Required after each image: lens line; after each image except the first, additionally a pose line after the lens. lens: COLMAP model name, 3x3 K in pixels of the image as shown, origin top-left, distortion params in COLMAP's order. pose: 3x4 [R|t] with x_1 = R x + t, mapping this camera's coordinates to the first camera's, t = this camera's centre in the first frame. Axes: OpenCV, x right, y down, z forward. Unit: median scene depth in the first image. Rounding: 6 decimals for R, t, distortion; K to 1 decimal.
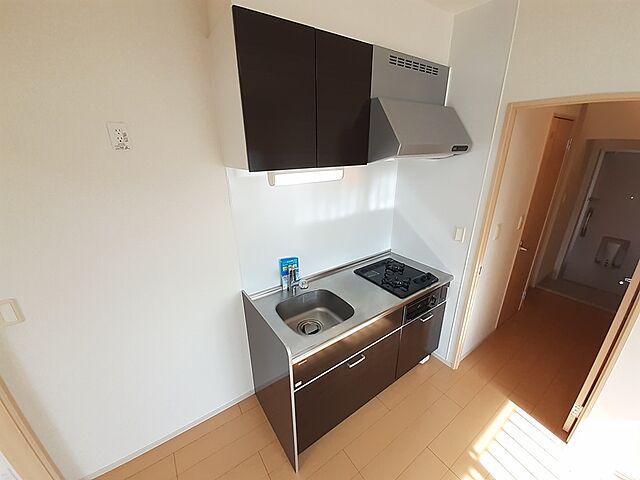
lens RADIAL K [[254.8, 0, 319.9], [0, 254.8, 243.0], [0, 0, 1]] dist [0.003706, -0.000289]
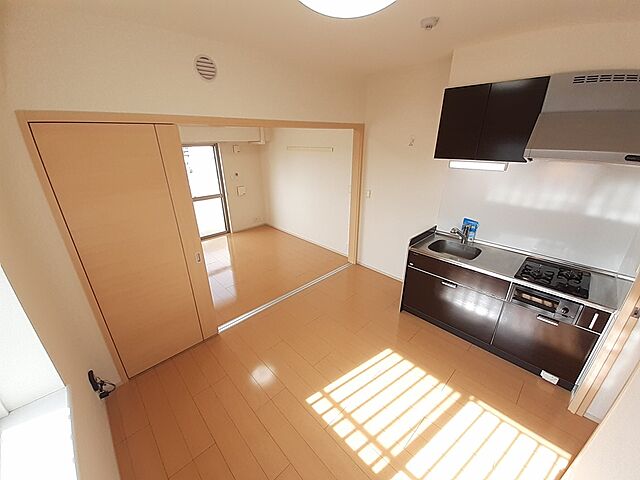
lens RADIAL K [[254.8, 0, 319.2], [0, 254.8, 240.8], [0, 0, 1]] dist [0.003706, -0.000289]
pose [[0.160455, 0.391408, -0.906120, 1.317738], [-0.333137, 0.885623, 0.323562, -0.021125], [0.929125, 0.249945, 0.272495, -0.250854]]
